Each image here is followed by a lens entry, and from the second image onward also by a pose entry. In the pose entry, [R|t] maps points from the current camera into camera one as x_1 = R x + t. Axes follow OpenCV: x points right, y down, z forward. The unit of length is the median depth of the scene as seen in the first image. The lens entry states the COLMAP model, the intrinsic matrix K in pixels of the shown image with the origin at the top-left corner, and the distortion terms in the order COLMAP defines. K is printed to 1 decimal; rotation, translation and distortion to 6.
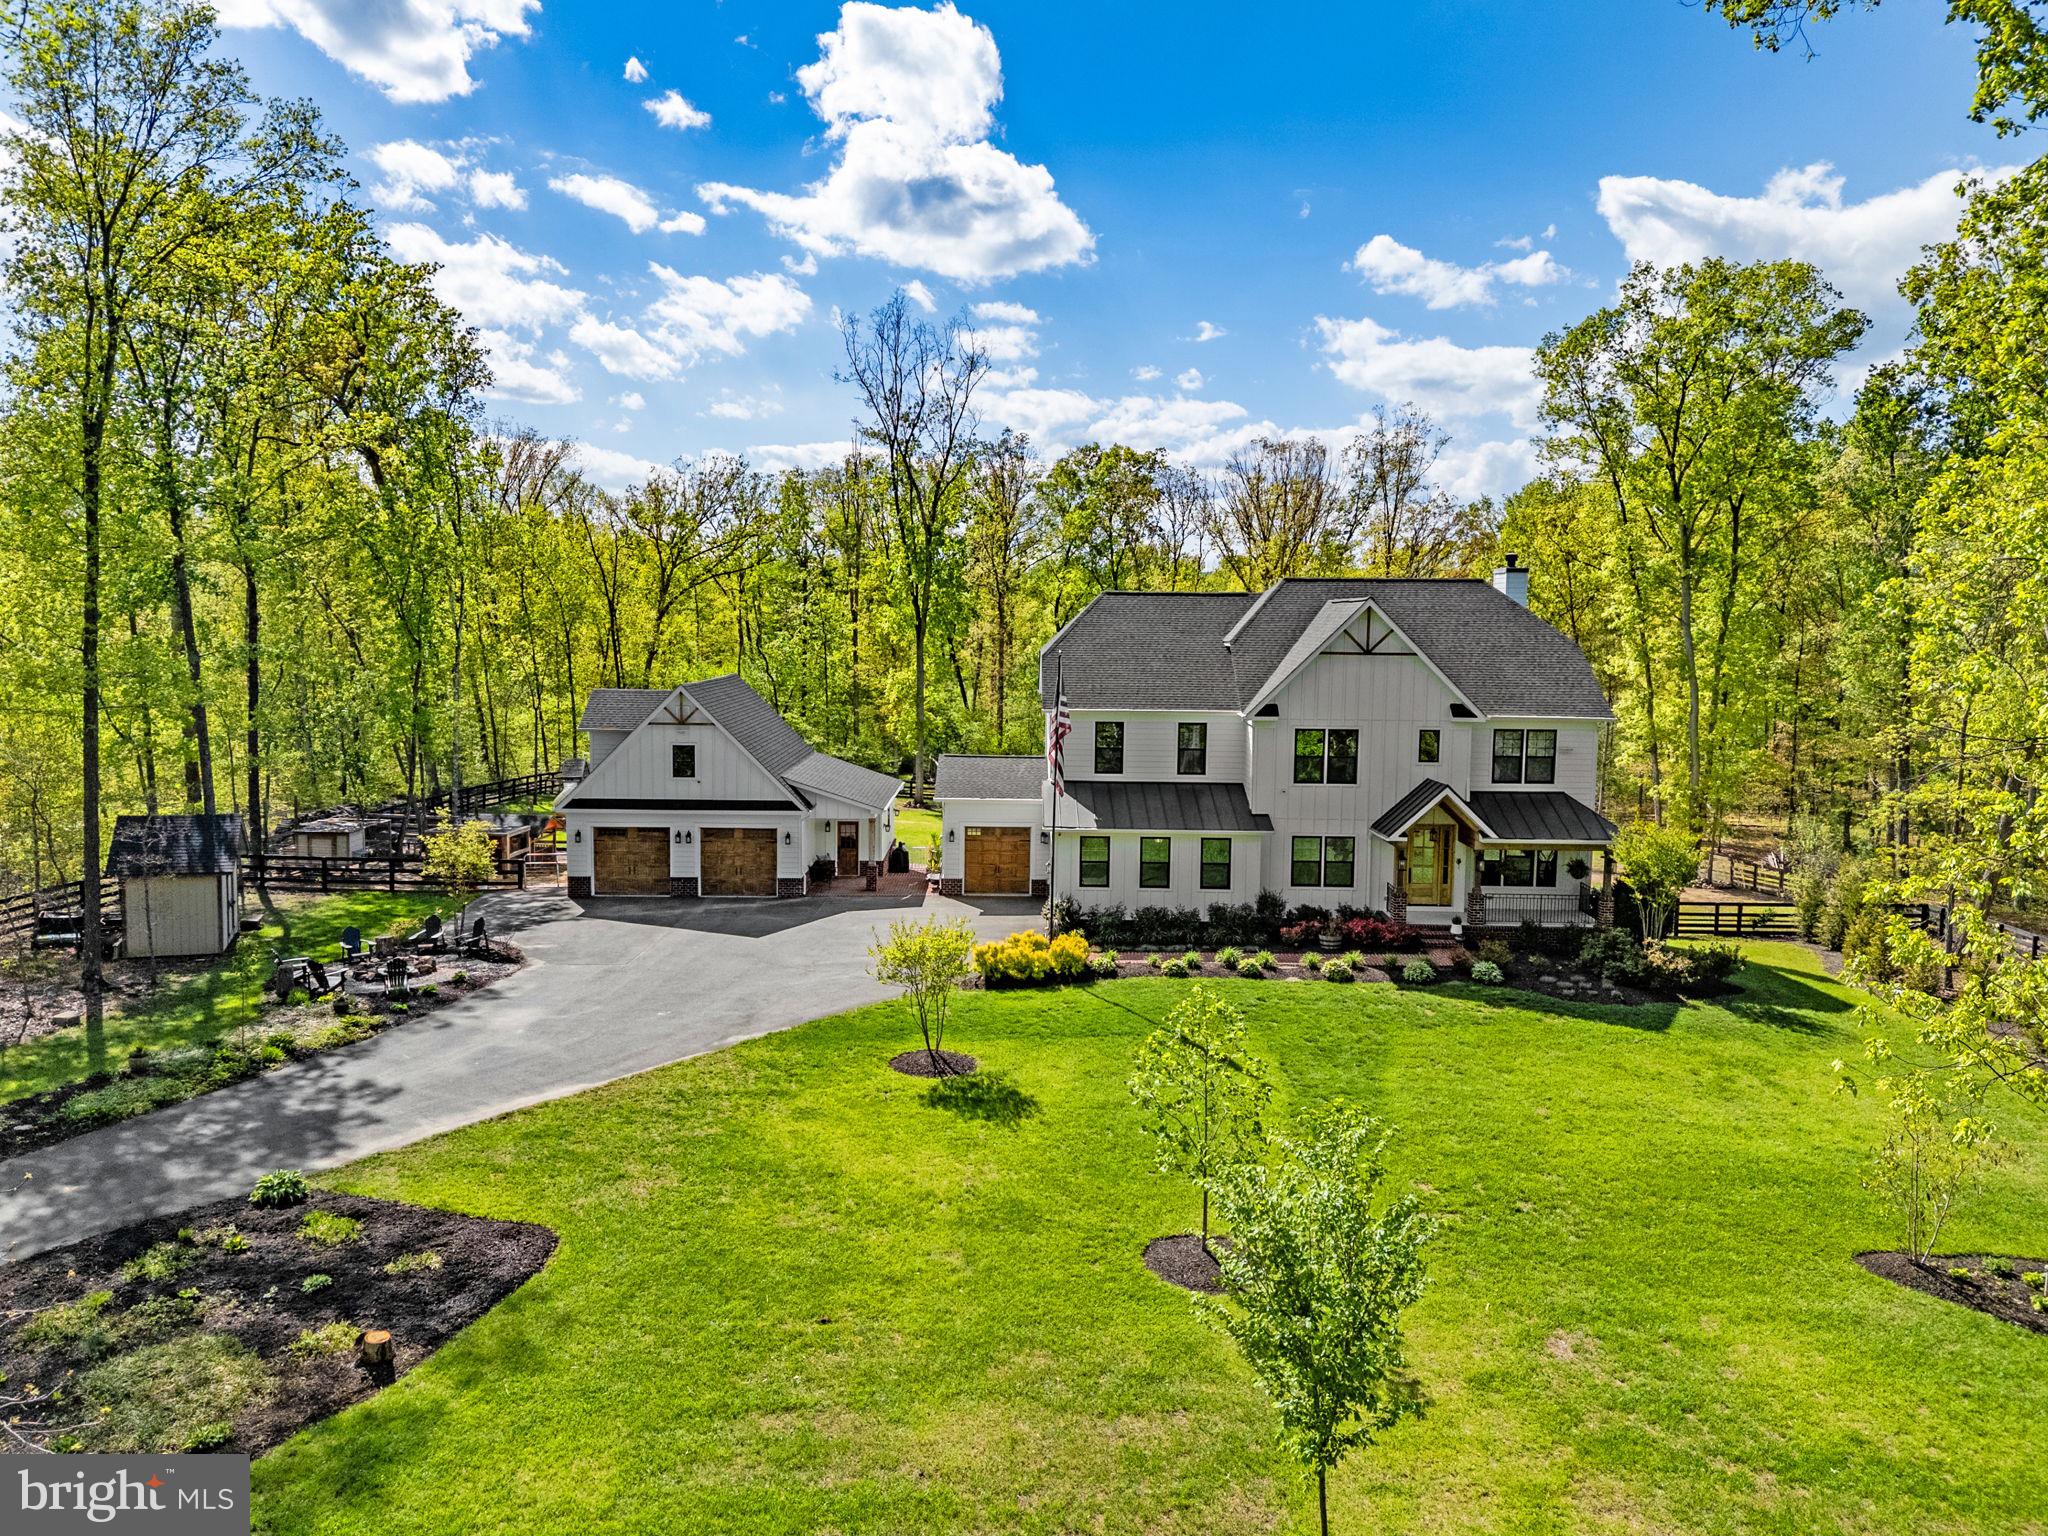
lens RADIAL K [[1578.0, 0, 1028.9], [0, 1578.0, 772.0], [0, 0, 1]] dist [0.066838, -0.040612]
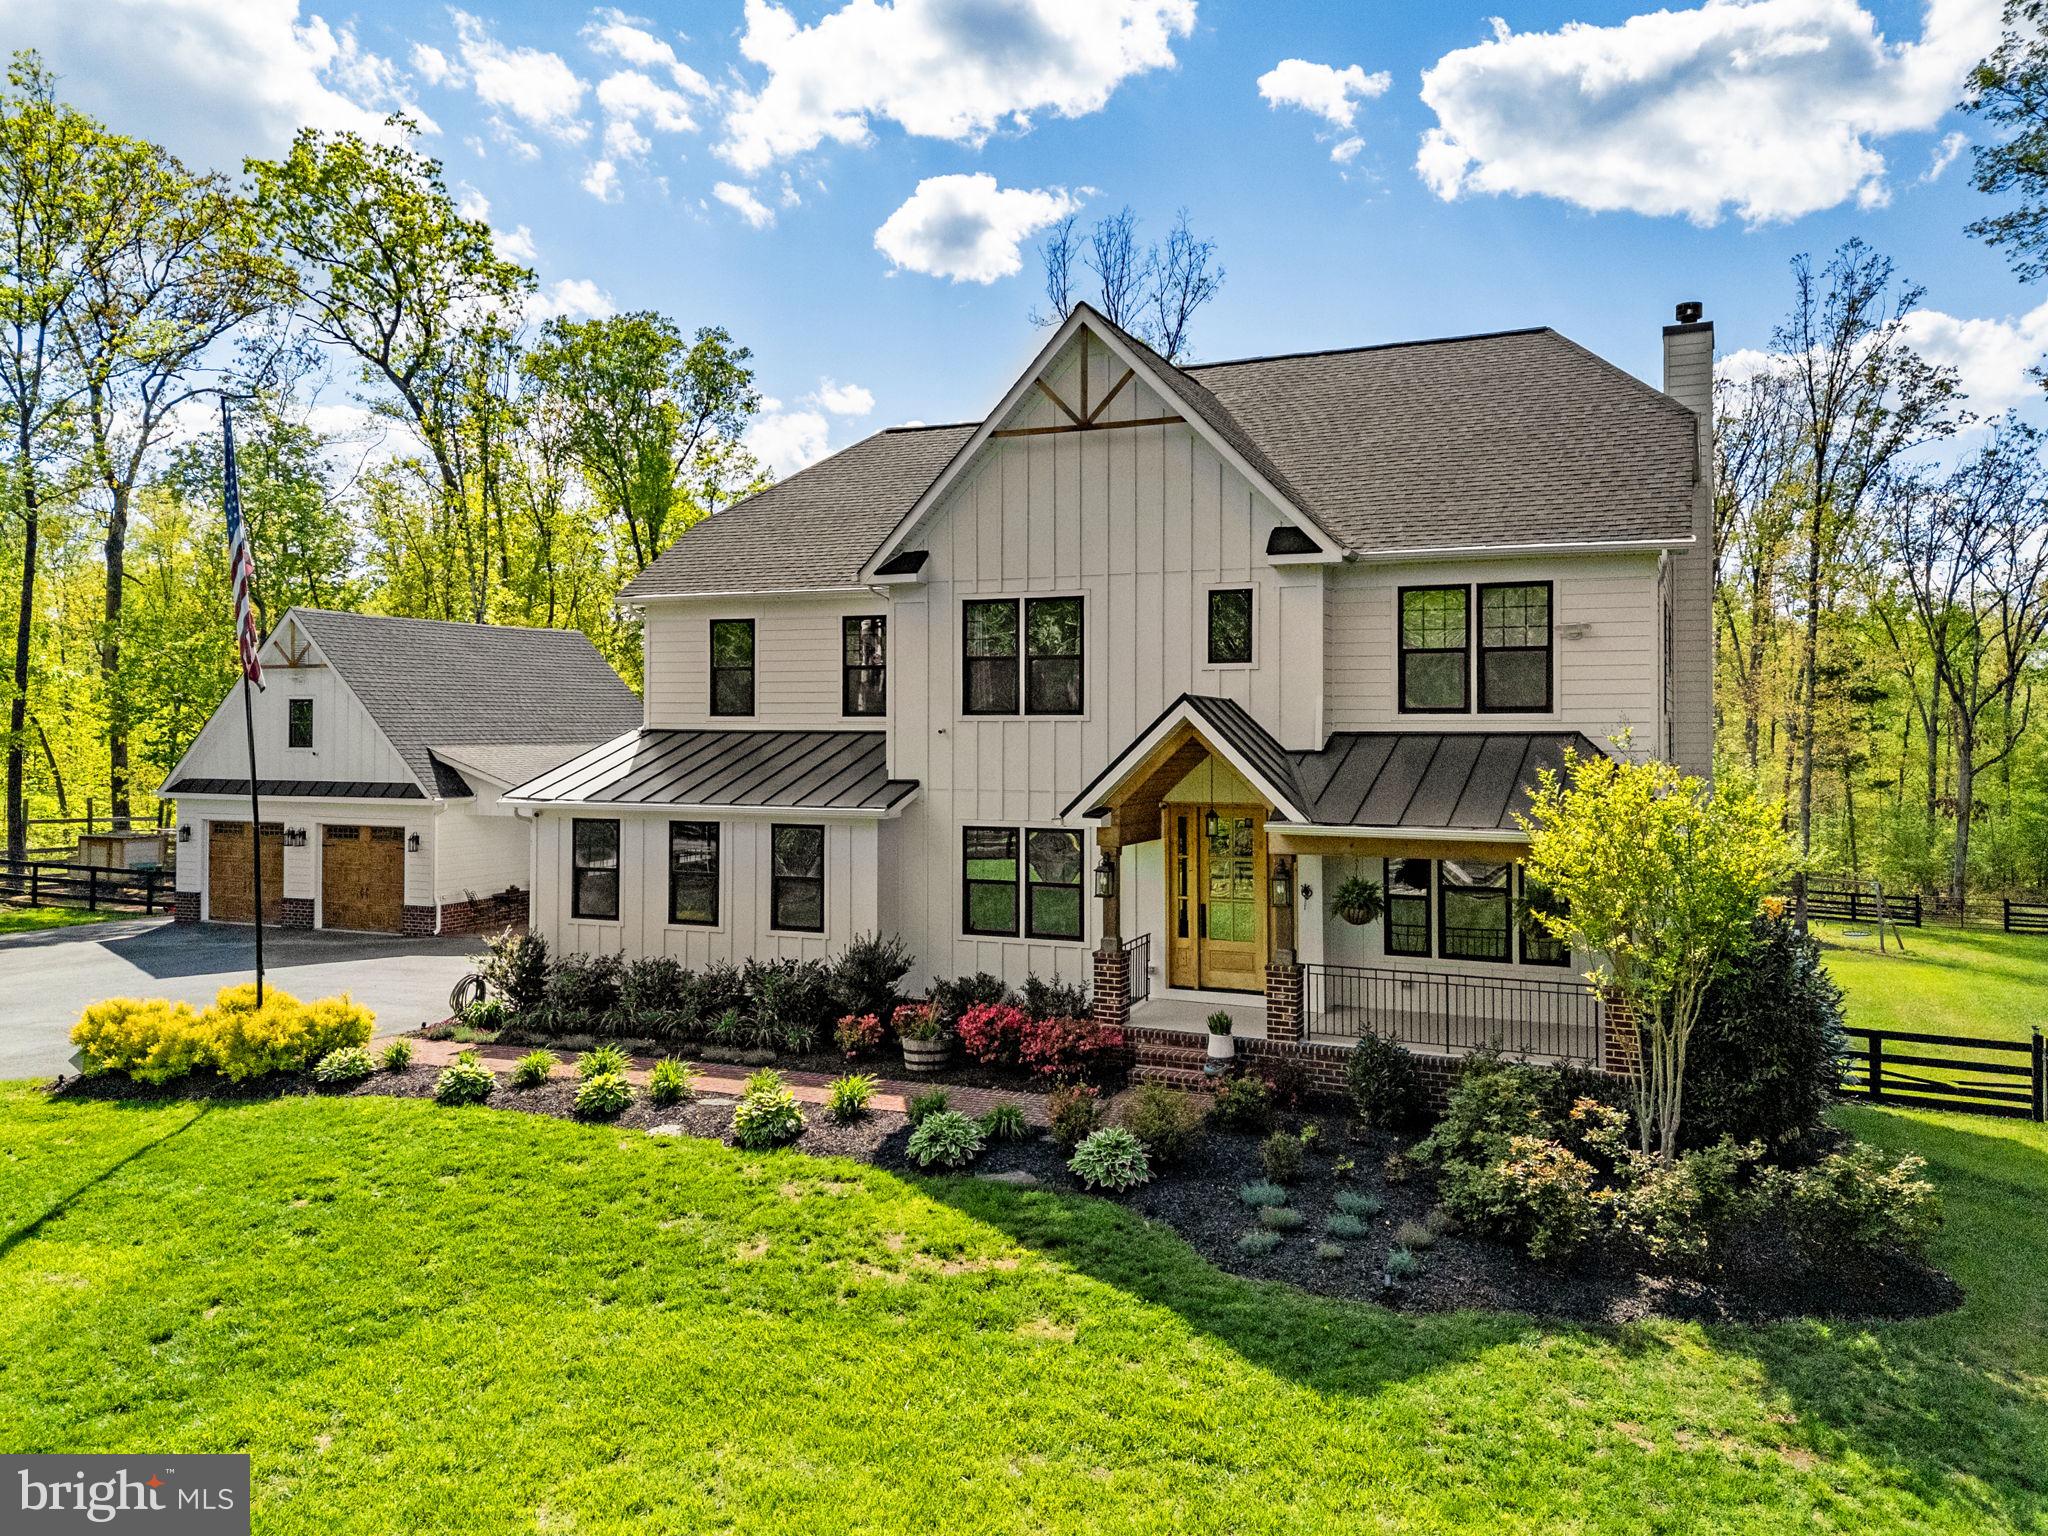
lens RADIAL K [[1522.2, 0, 1015.8], [0, 1522.2, 748.0], [0, 0, 1]] dist [0.088777, -0.005179]
pose [[0.917338, -0.003247, -0.398096, 0.367267], [-0.032346, 0.996053, -0.082659, 0.054645], [0.396794, 0.088703, 0.913612, 0.587521]]
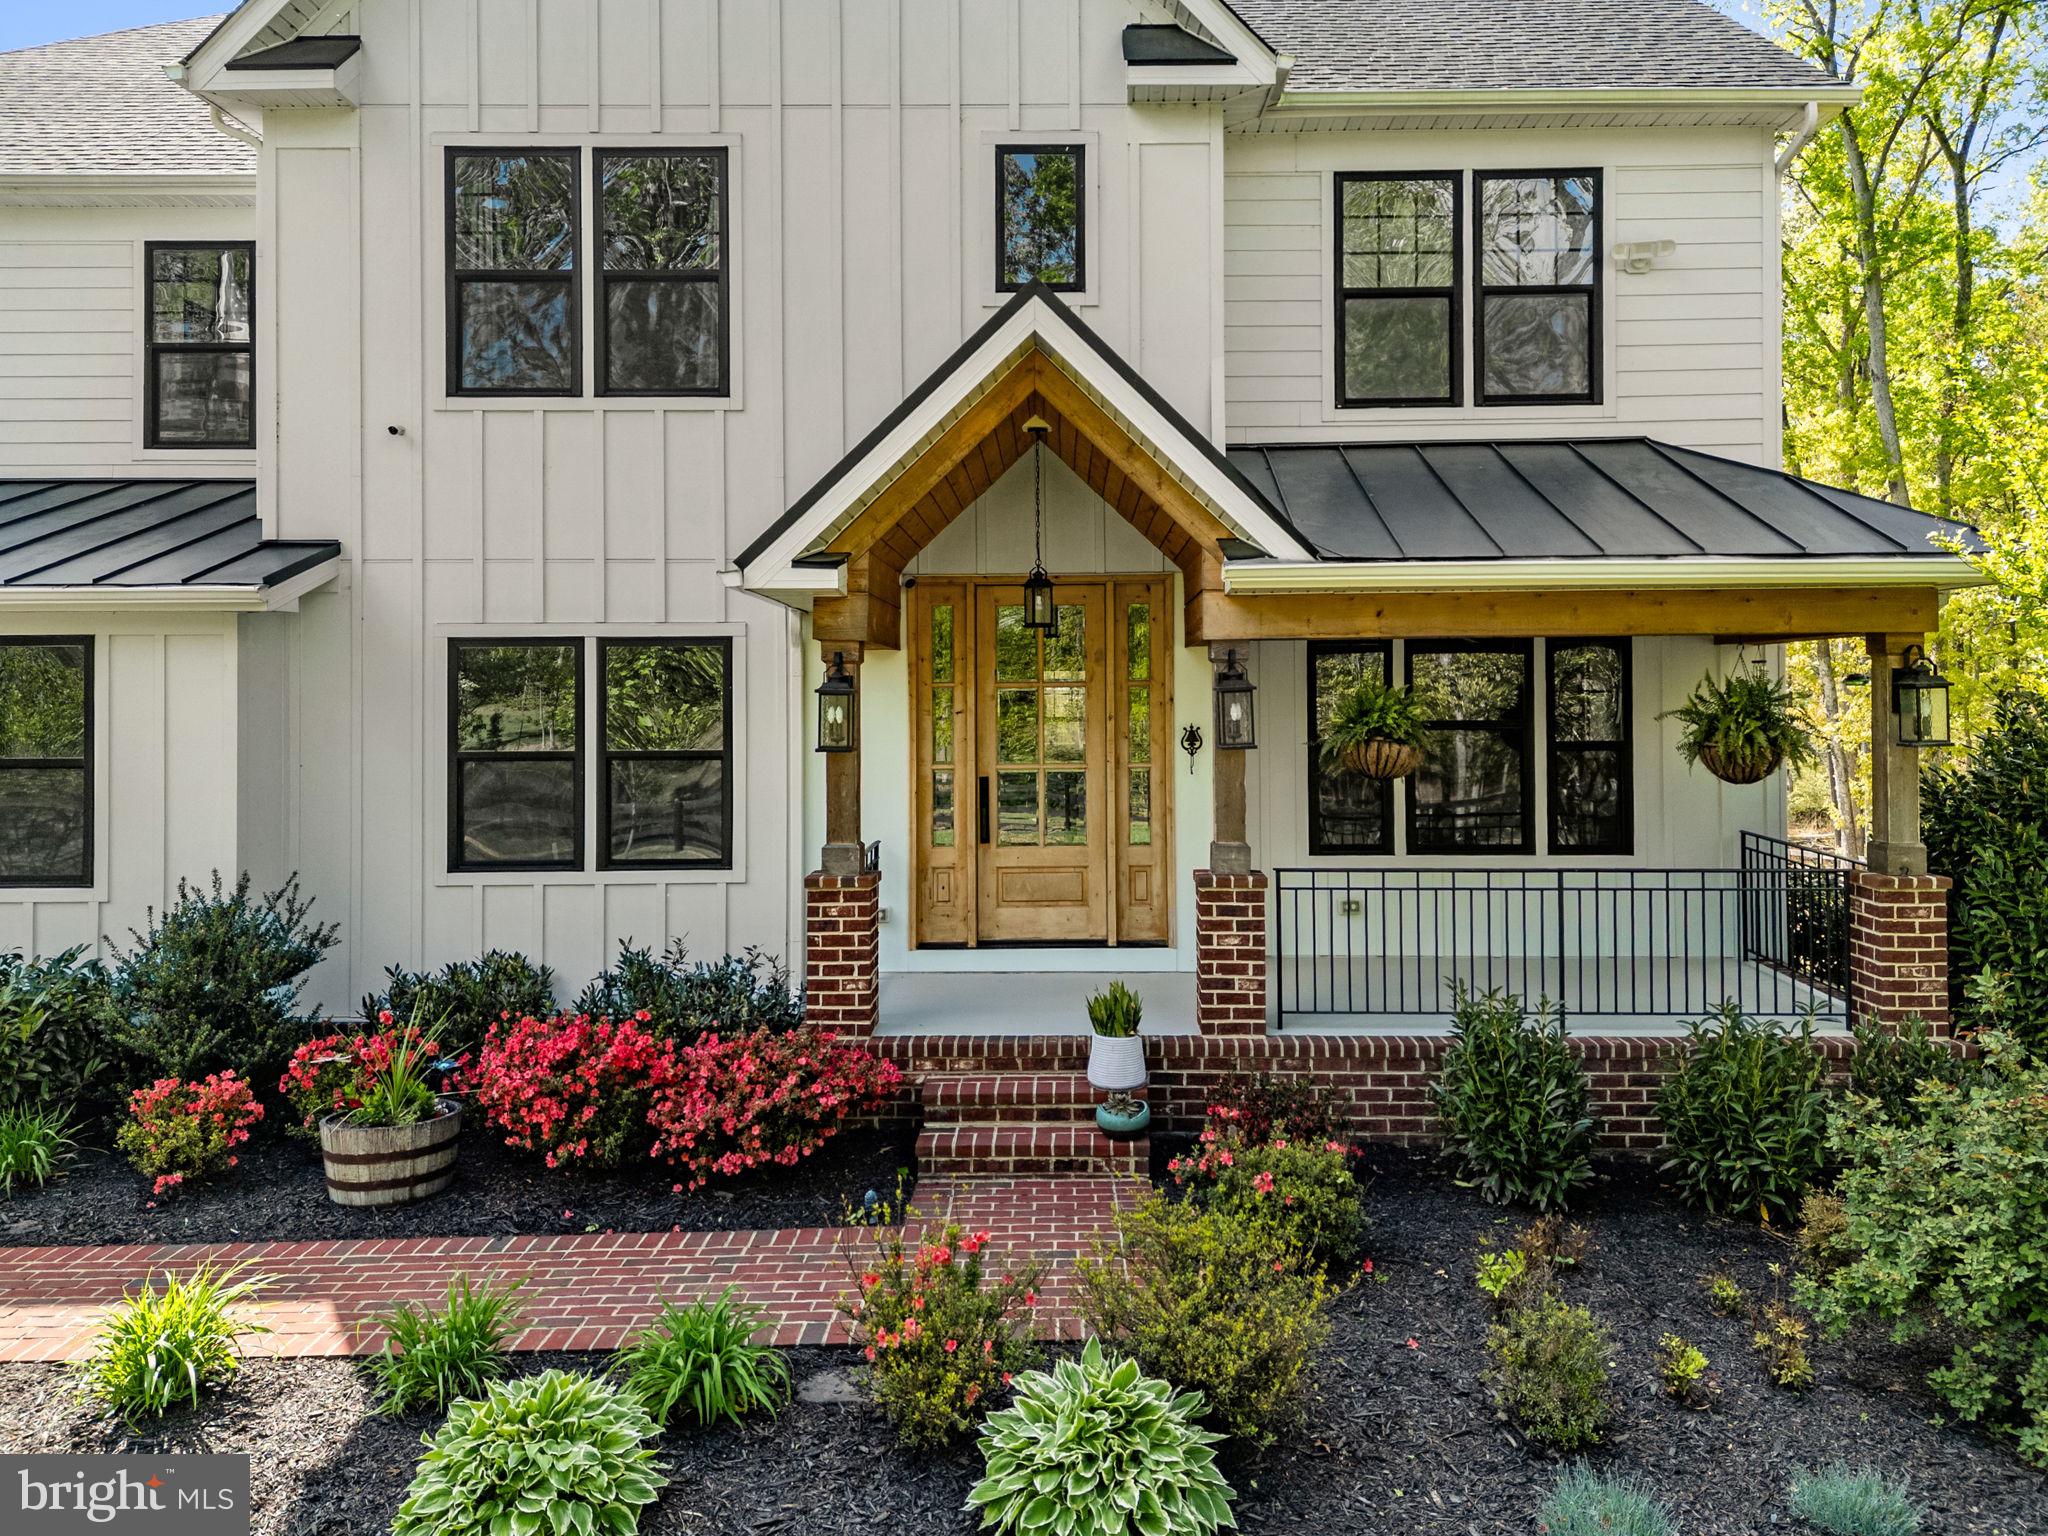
lens RADIAL K [[1578.0, 0, 1088.7], [0, 1578.0, 680.8], [0, 0, 1]] dist [0.066838, -0.040612]
pose [[0.999842, -0.017426, 0.003441, 0.257546], [0.017691, 0.994323, -0.104924, 0.071712], [-0.001593, 0.104968, 0.994474, 0.782745]]
